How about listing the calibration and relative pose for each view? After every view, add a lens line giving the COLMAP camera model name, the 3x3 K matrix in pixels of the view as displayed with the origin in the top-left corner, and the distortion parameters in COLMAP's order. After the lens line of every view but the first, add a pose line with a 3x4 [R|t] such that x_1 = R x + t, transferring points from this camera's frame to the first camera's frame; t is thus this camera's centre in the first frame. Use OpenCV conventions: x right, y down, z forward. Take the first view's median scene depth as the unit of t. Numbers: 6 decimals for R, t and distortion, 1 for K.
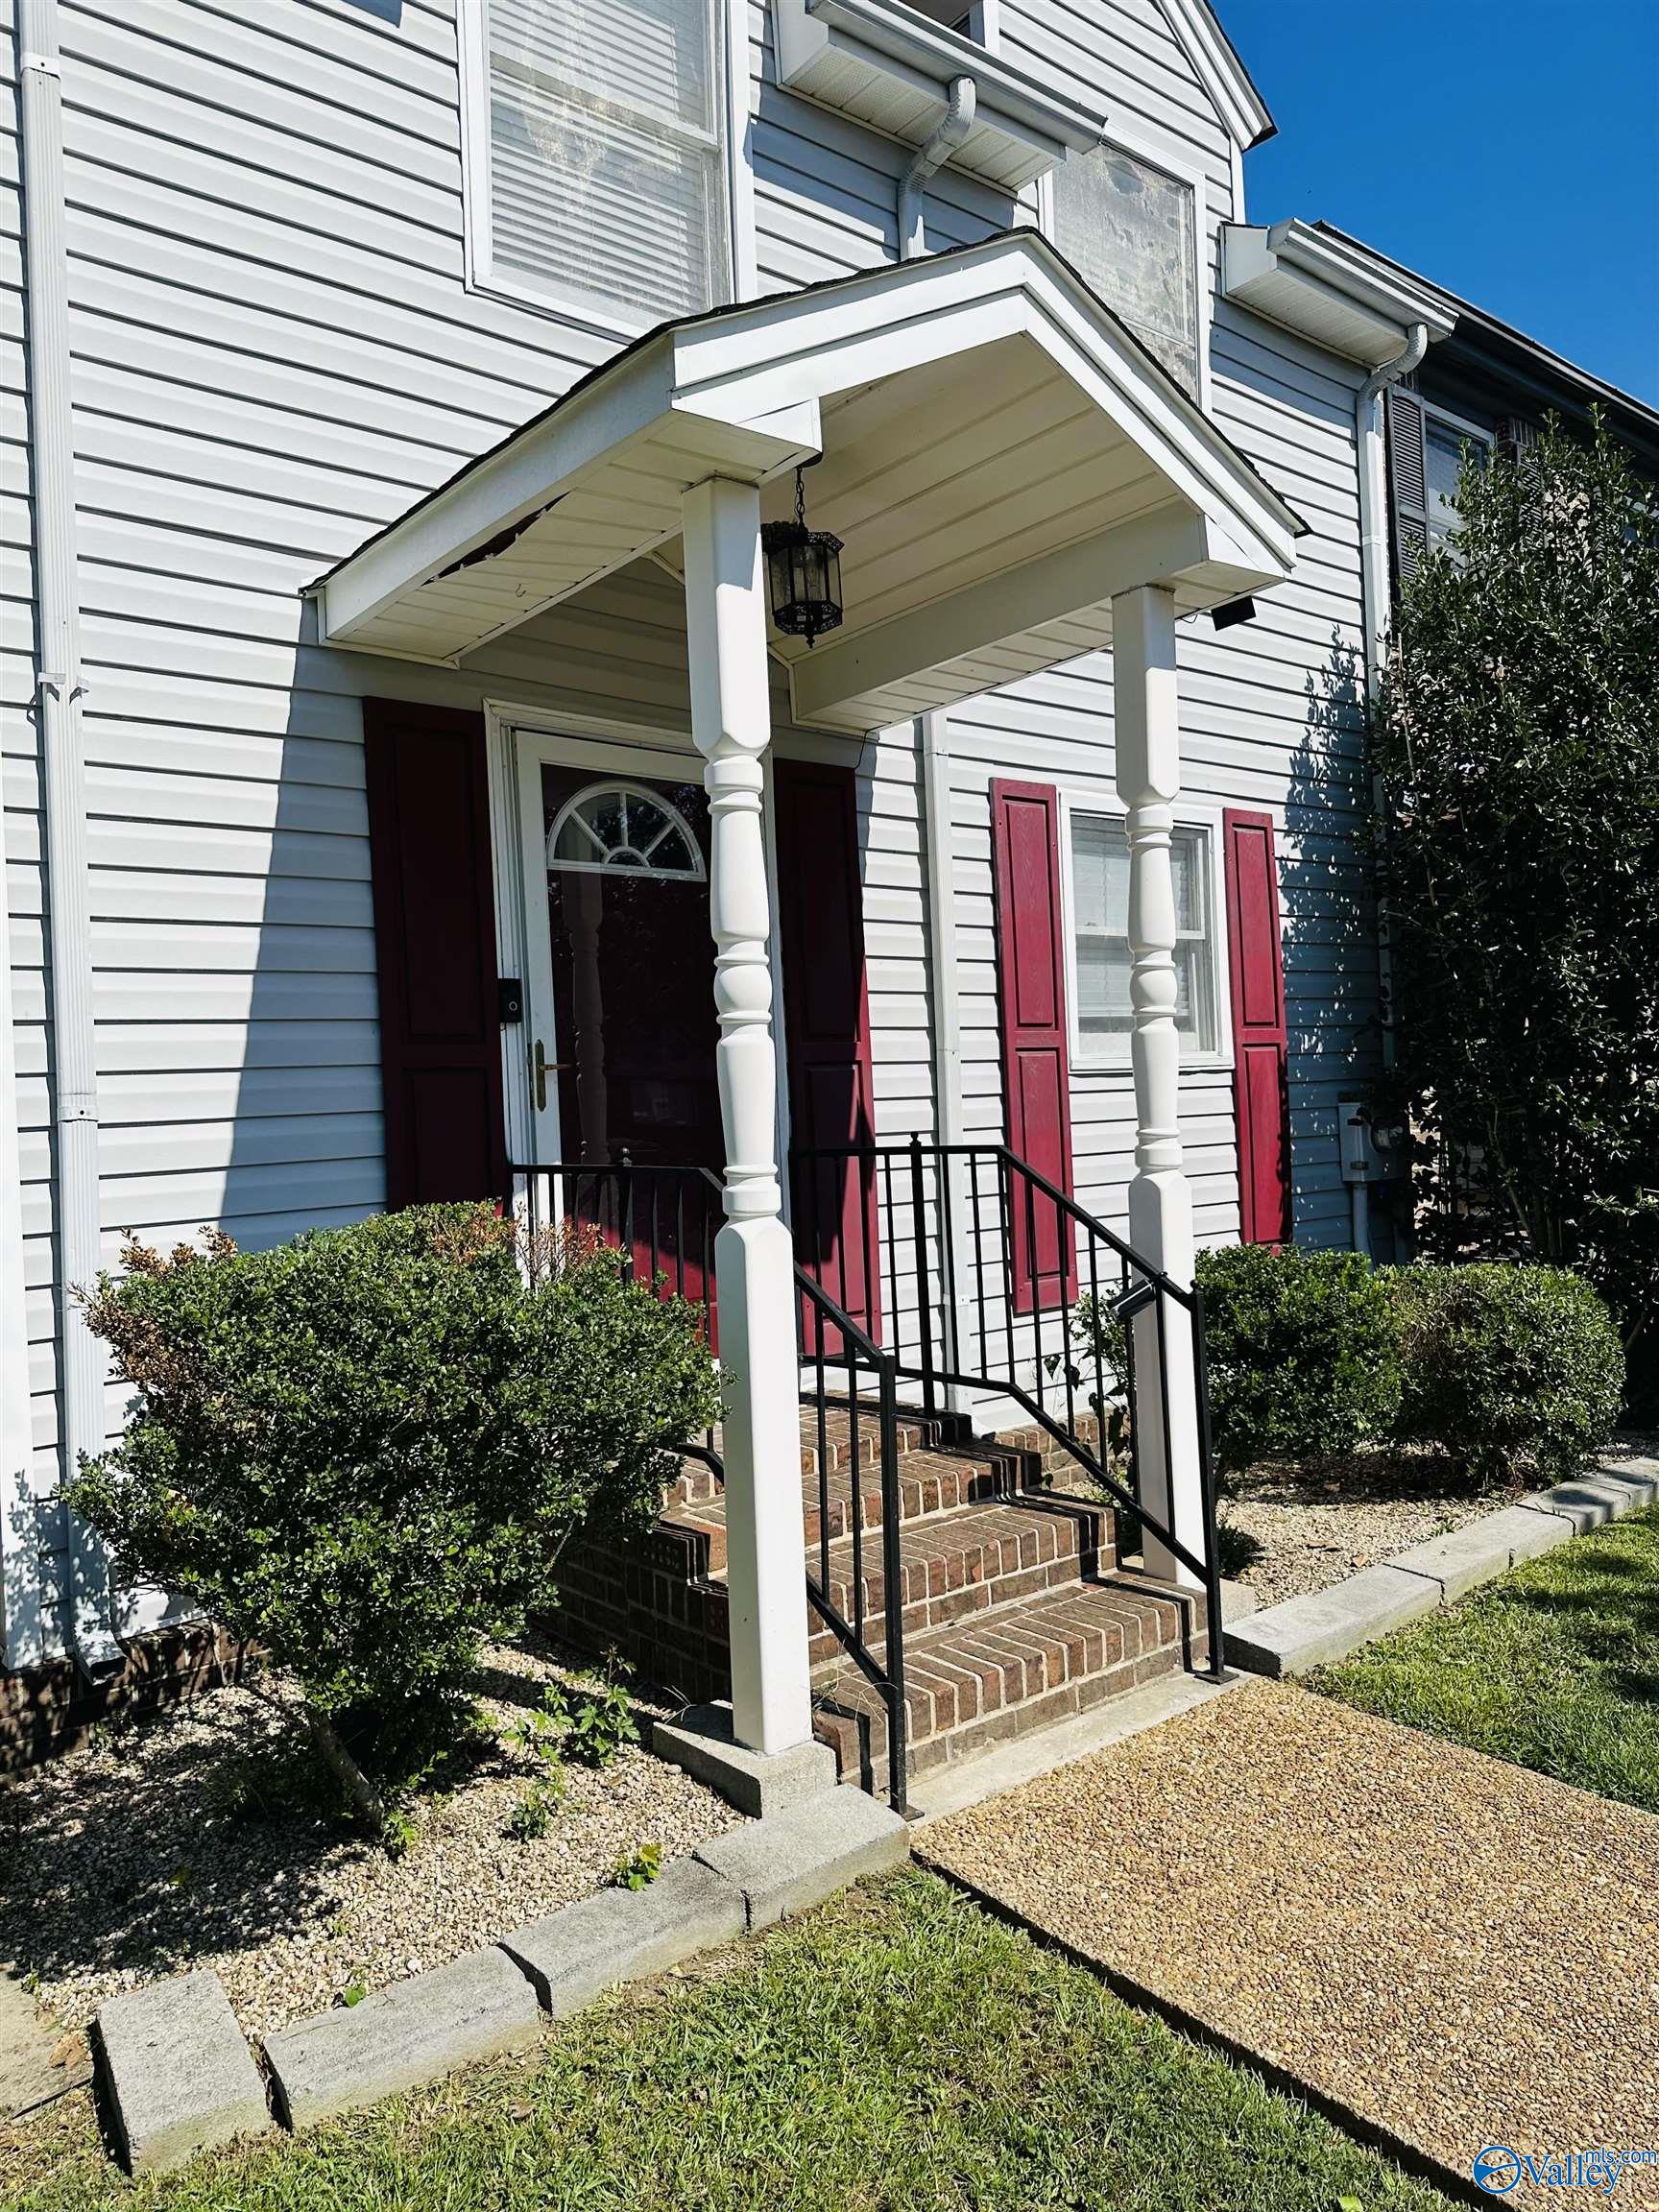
lens RADIAL K [[1541.5, 0, 797.0], [0, 1541.5, 1084.5], [0, 0, 1]] dist [0.042629, -0.035400]
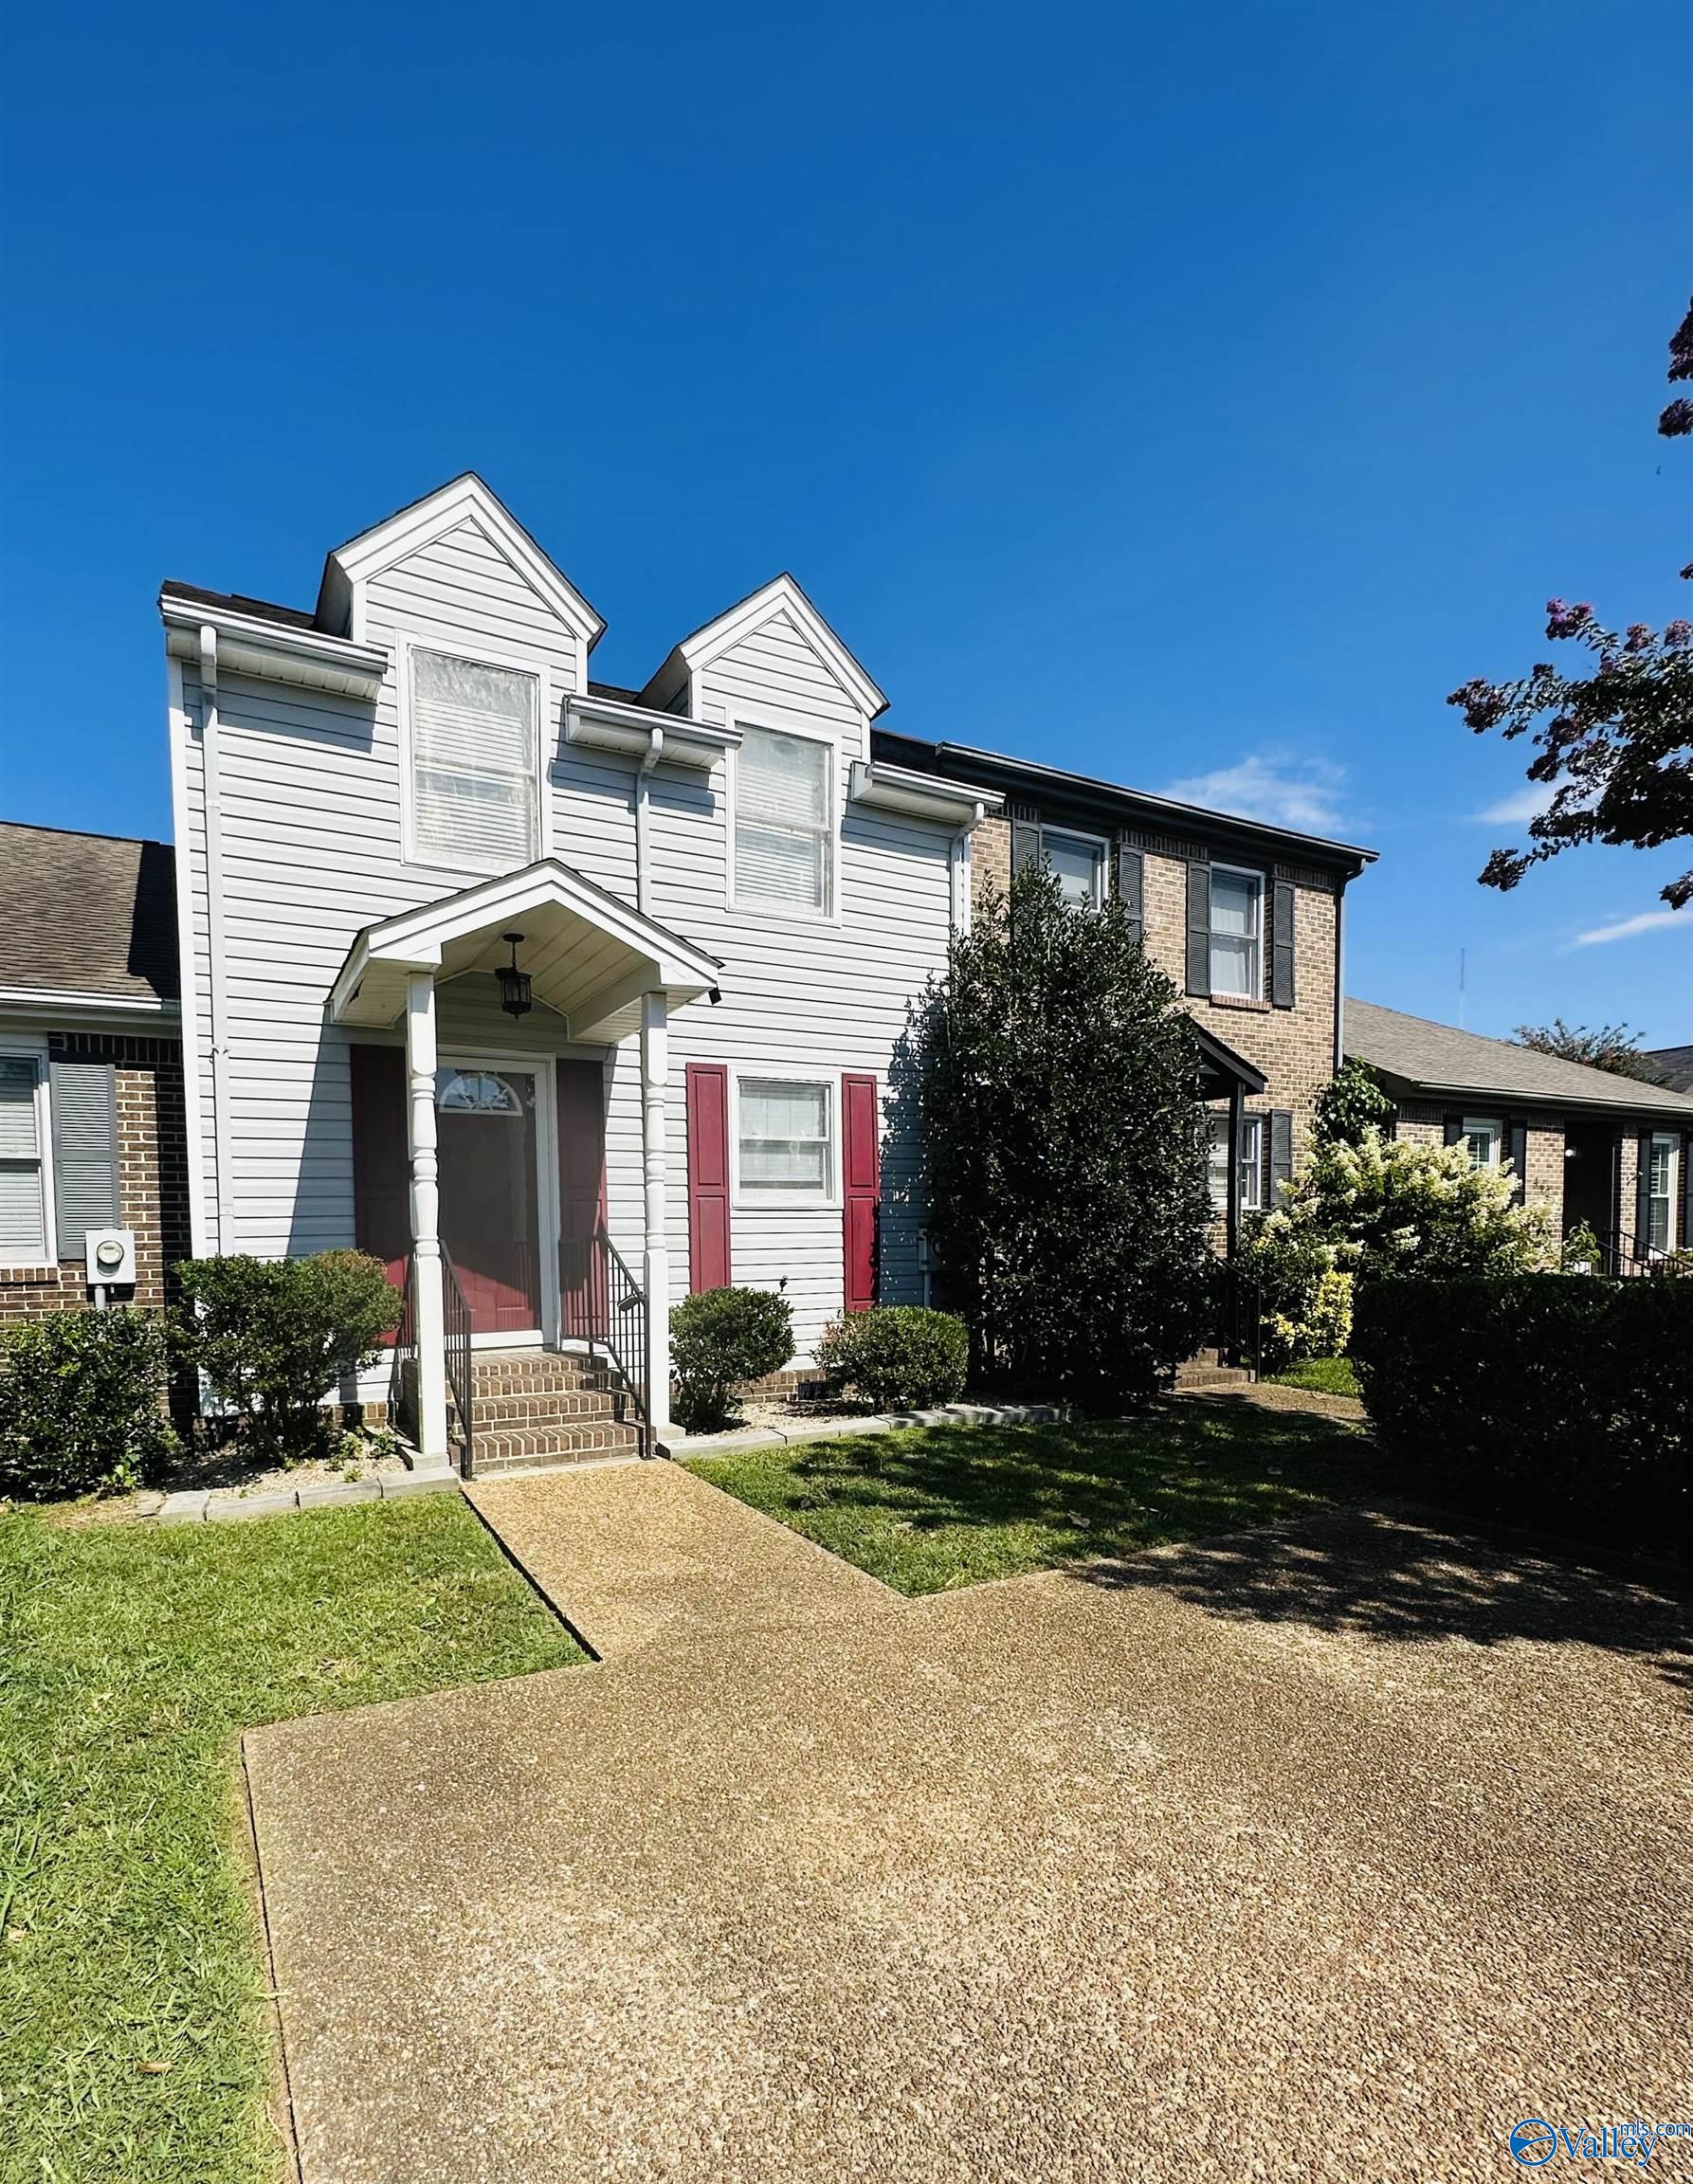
lens RADIAL K [[1031.4, 0, 727.1], [0, 1031.4, 1293.4], [0, 0, 1]] dist [-0.019376, 0.004275]
pose [[0.978099, 0.038180, -0.204608, 0.499355], [-0.023473, 0.996994, 0.073832, 0.004615], [0.206811, -0.067412, 0.976056, -0.363299]]
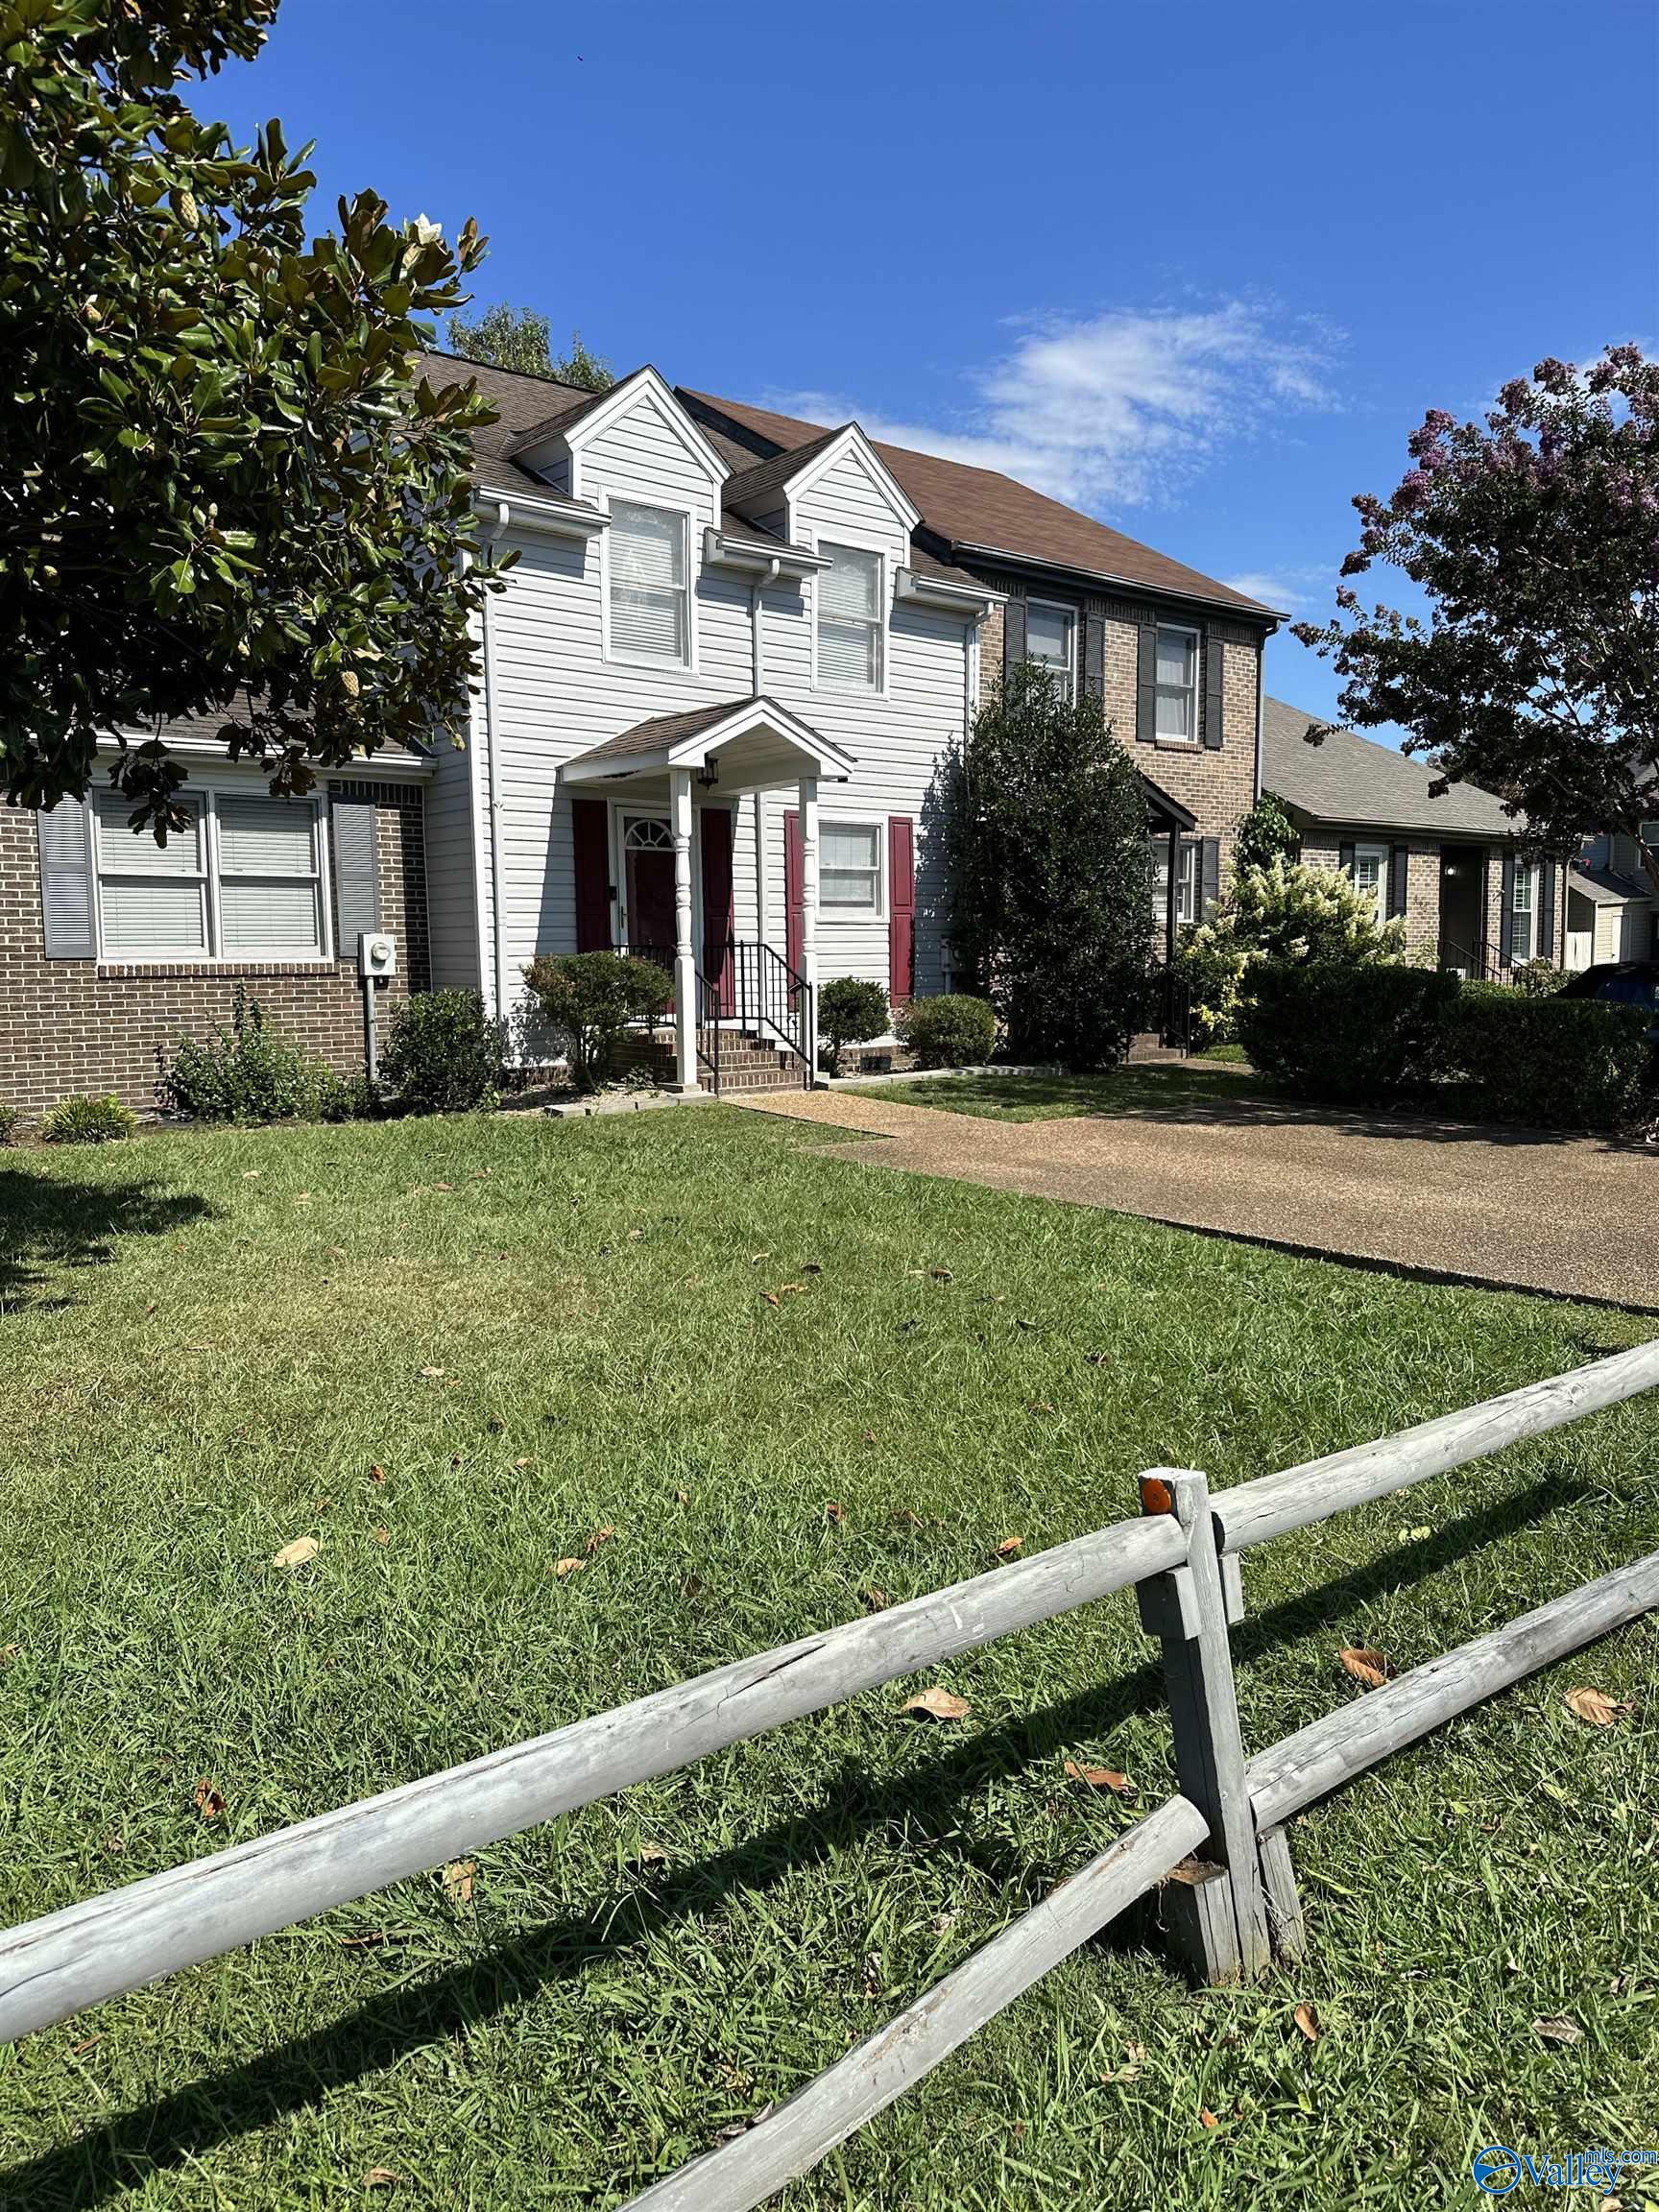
lens RADIAL K [[1541.5, 0, 827.3], [0, 1541.5, 1119.4], [0, 0, 1]] dist [0.042629, -0.035400]
pose [[0.999075, 0.028564, 0.032149, 0.136523], [-0.032335, 0.991800, 0.123645, 0.000999], [-0.028353, -0.124570, 0.991806, -1.834678]]
